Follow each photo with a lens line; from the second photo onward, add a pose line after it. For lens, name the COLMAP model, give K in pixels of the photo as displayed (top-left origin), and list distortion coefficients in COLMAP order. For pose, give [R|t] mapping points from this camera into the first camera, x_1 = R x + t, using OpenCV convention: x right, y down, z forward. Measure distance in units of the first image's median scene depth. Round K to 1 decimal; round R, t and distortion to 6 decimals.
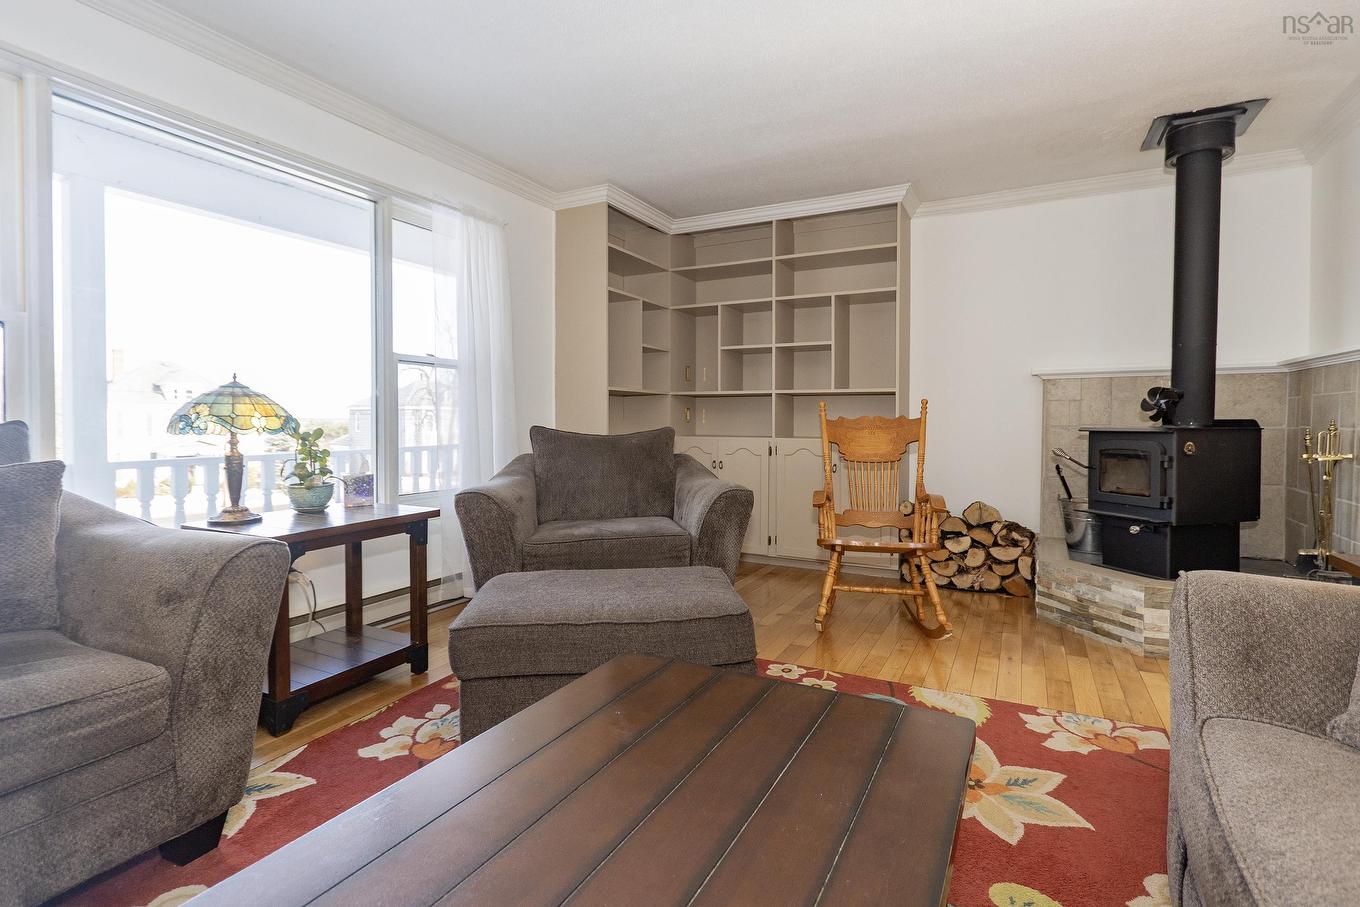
lens RADIAL K [[662.2, 0, 719.4], [0, 662.2, 426.6], [0, 0, 1]] dist [-0.000882, 0.000043]
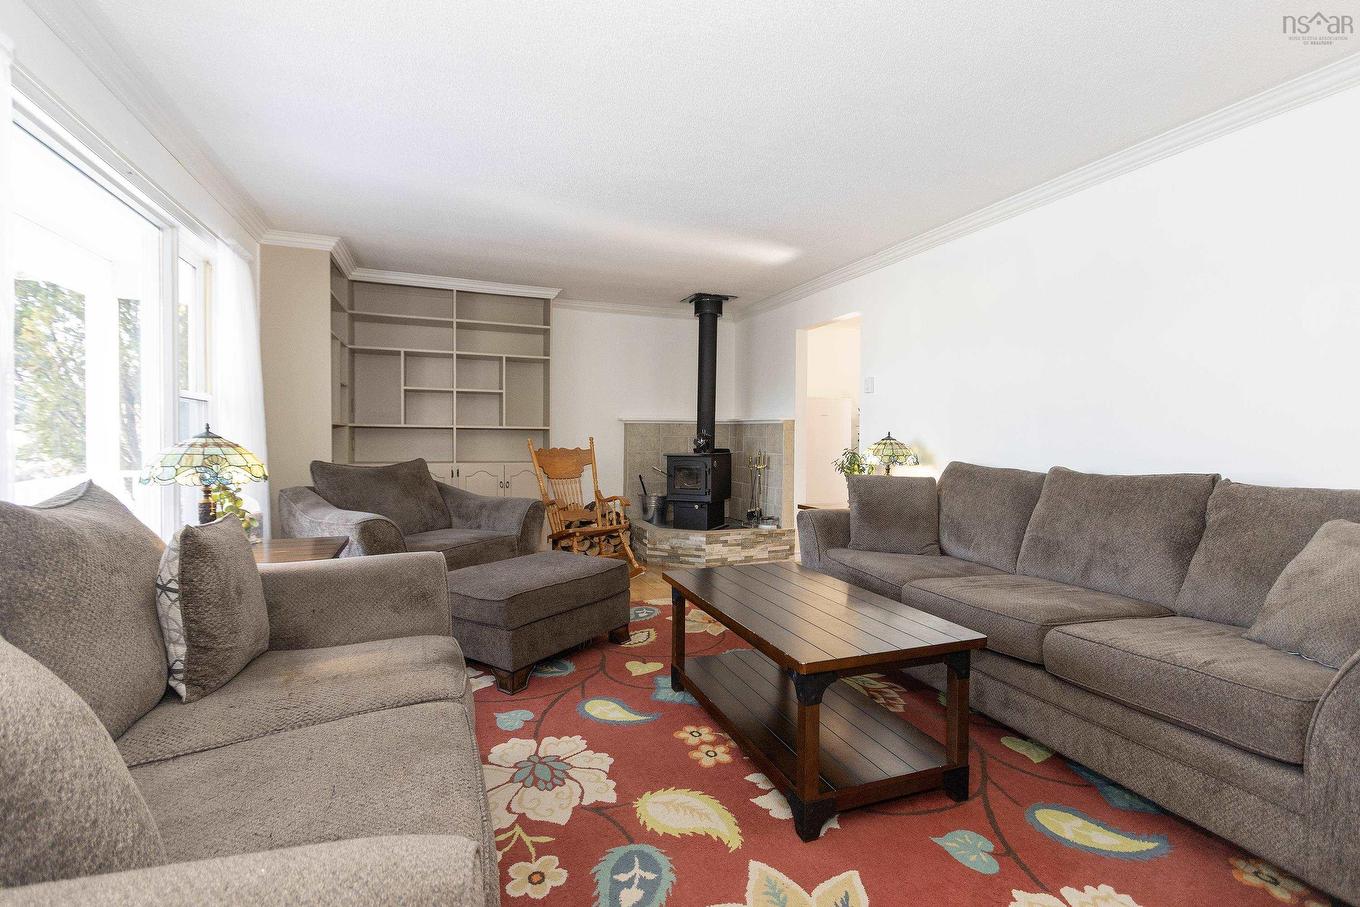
lens RADIAL K [[662.2, 0, 719.4], [0, 662.2, 426.6], [0, 0, 1]] dist [-0.000882, 0.000043]
pose [[0.603586, 0.013339, 0.797186, -0.830776], [-0.005258, 0.999905, -0.012751, -0.052215], [-0.797281, 0.003505, 0.603599, -0.214145]]
